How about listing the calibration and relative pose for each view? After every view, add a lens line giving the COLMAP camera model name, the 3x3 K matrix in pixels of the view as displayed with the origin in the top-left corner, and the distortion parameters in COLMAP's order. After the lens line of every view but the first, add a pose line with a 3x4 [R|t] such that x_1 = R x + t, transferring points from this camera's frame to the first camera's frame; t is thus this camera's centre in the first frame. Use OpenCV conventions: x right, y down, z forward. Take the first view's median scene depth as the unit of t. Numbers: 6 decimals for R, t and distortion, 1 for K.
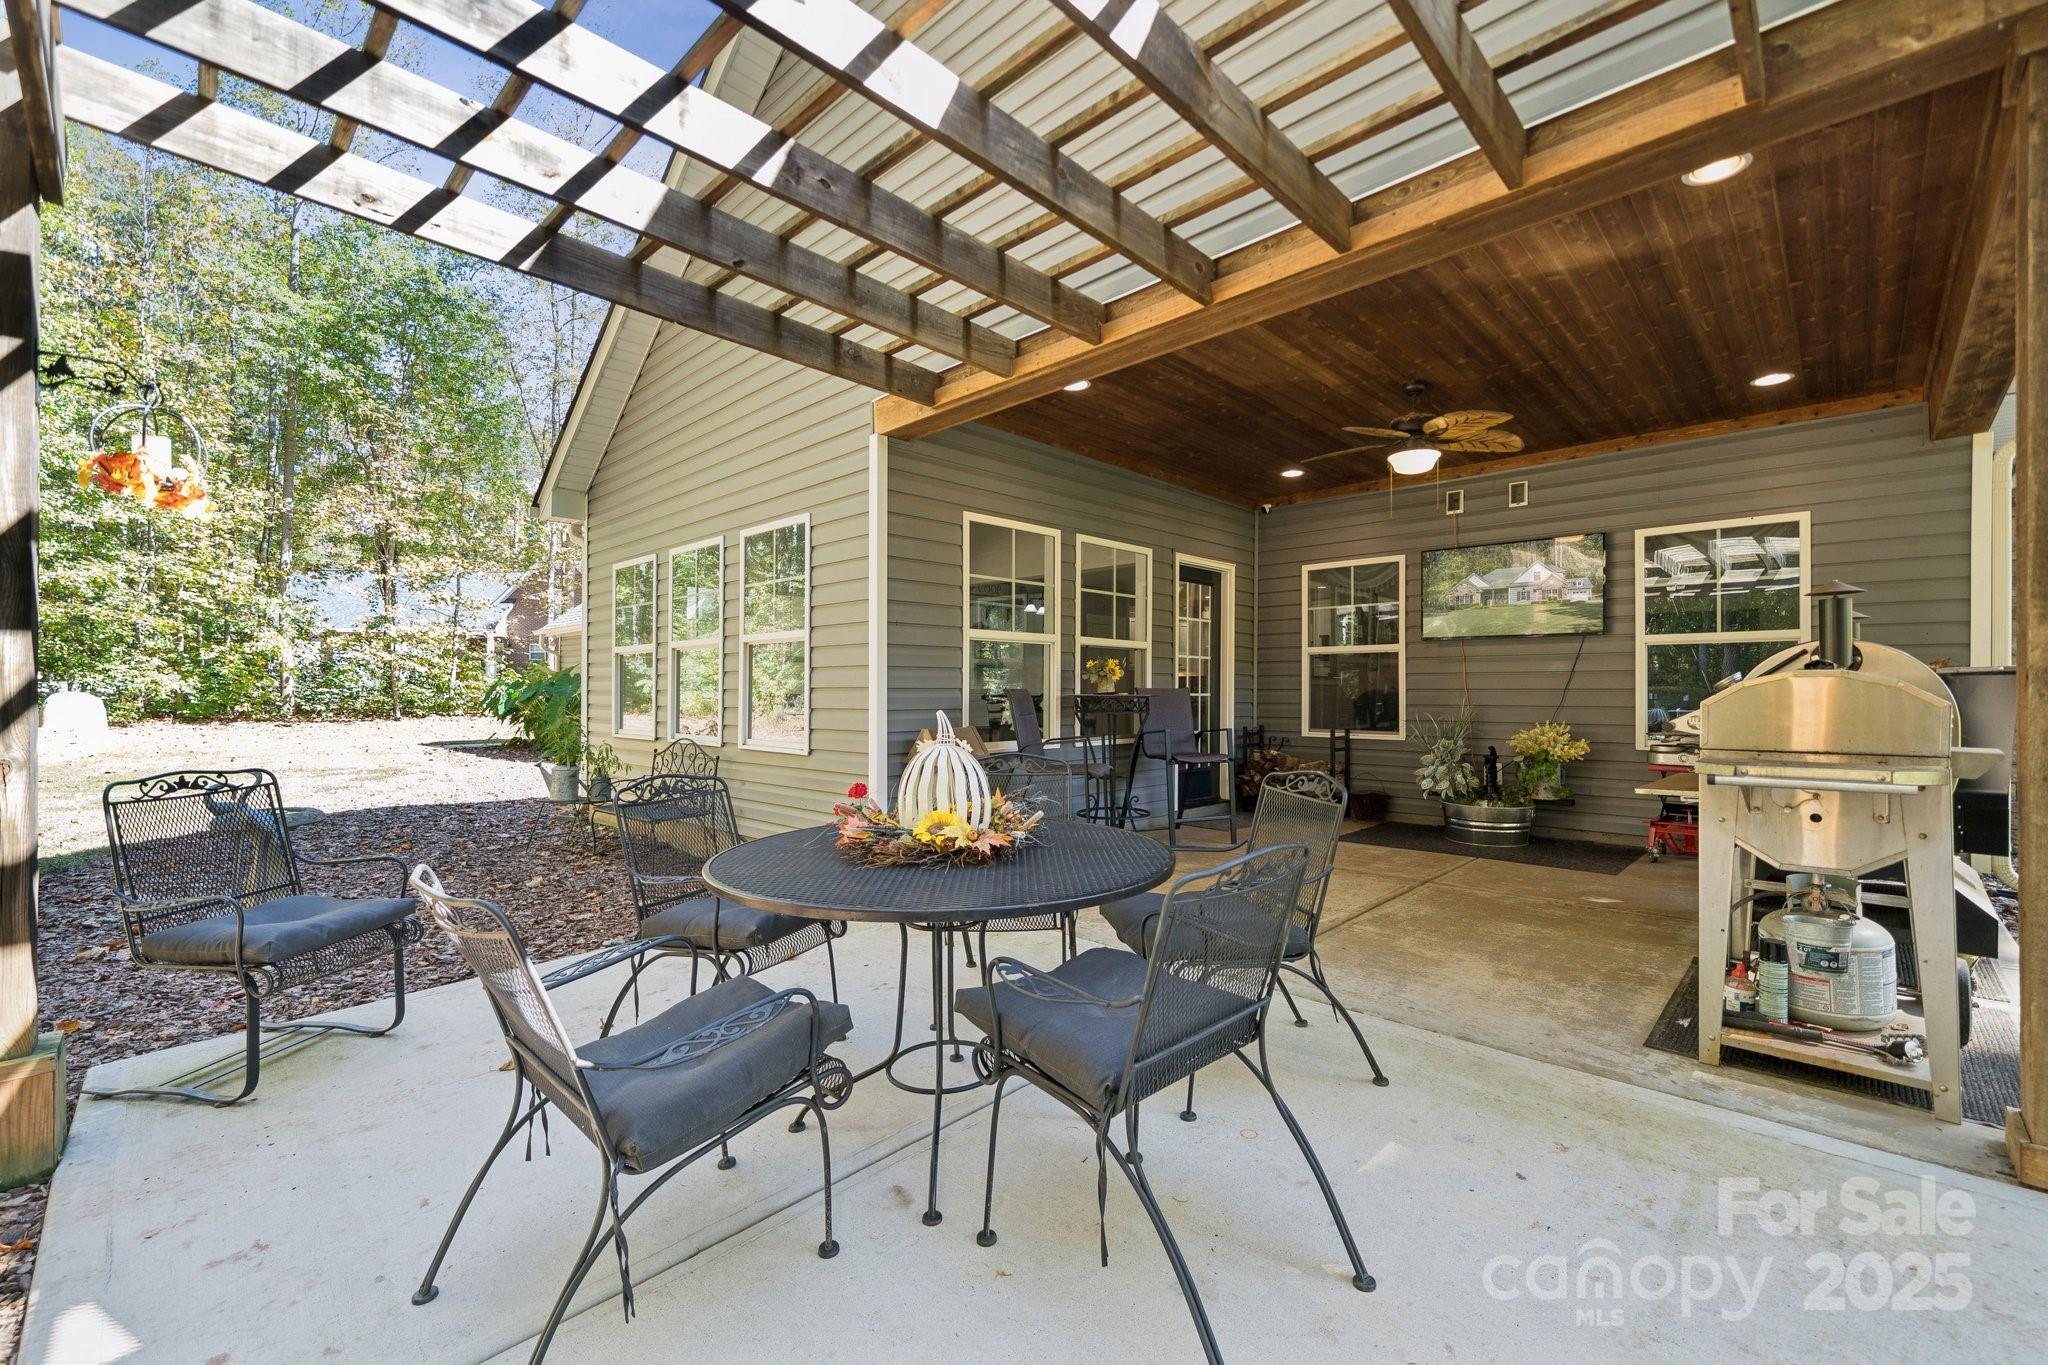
lens RADIAL K [[845.1, 0, 1024.0], [0, 845.1, 682.5], [0, 0, 1]] dist [-0.028845, -0.000025]
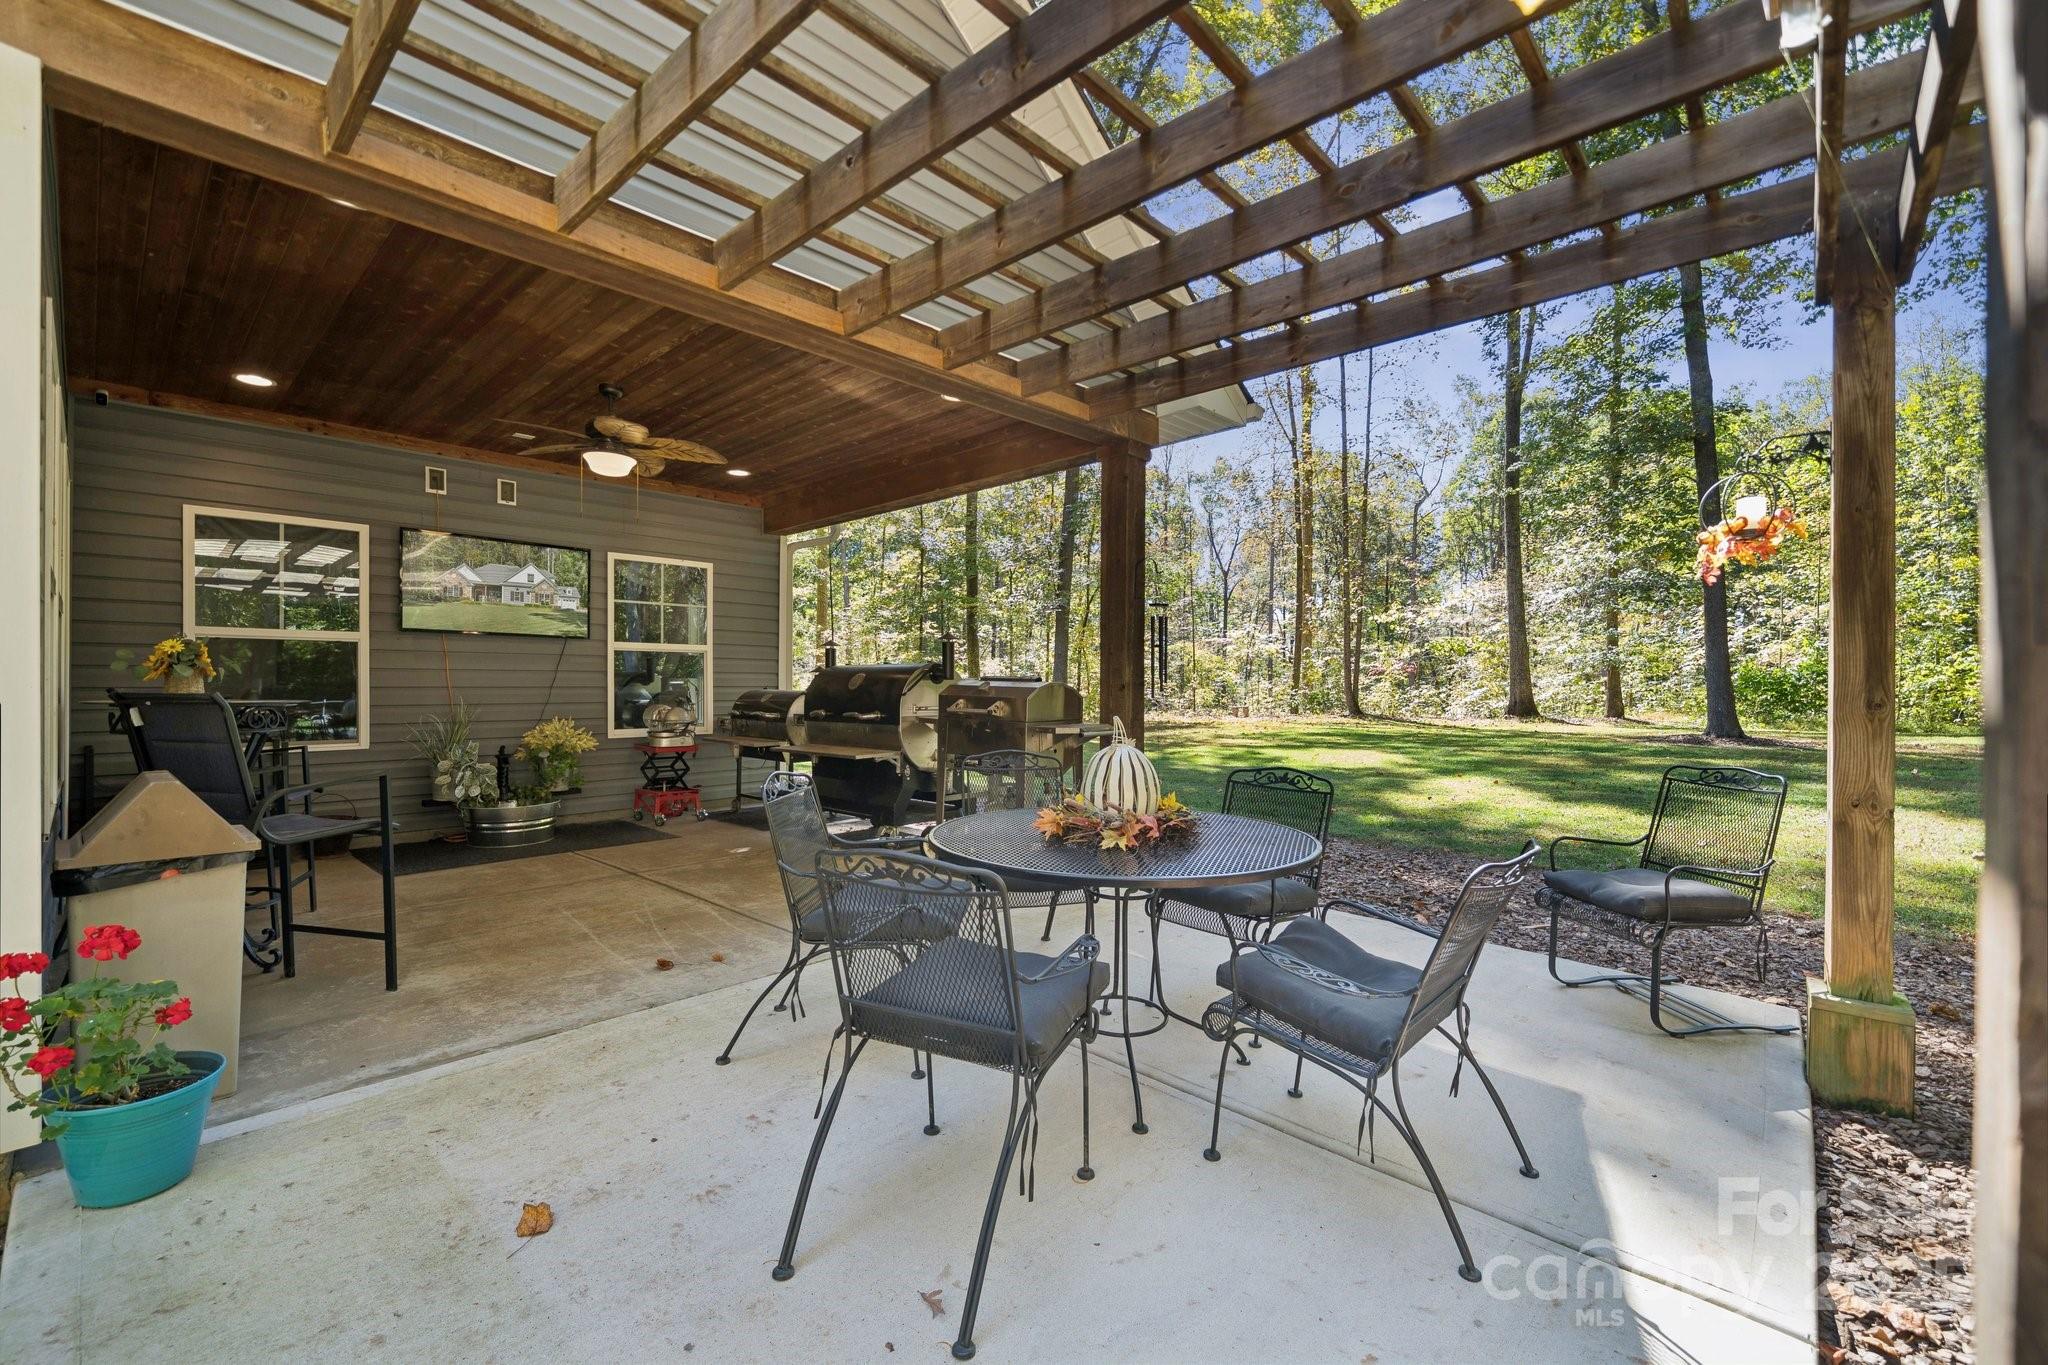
lens RADIAL K [[855.6, 0, 1024.0], [0, 855.6, 682.5], [0, 0, 1]] dist [0.000715, 0.000048]
pose [[-0.028797, 0.011197, 0.999523, -0.462743], [-0.004606, 0.999925, -0.011334, 0.010393], [-0.999575, -0.004931, -0.028743, 0.410774]]
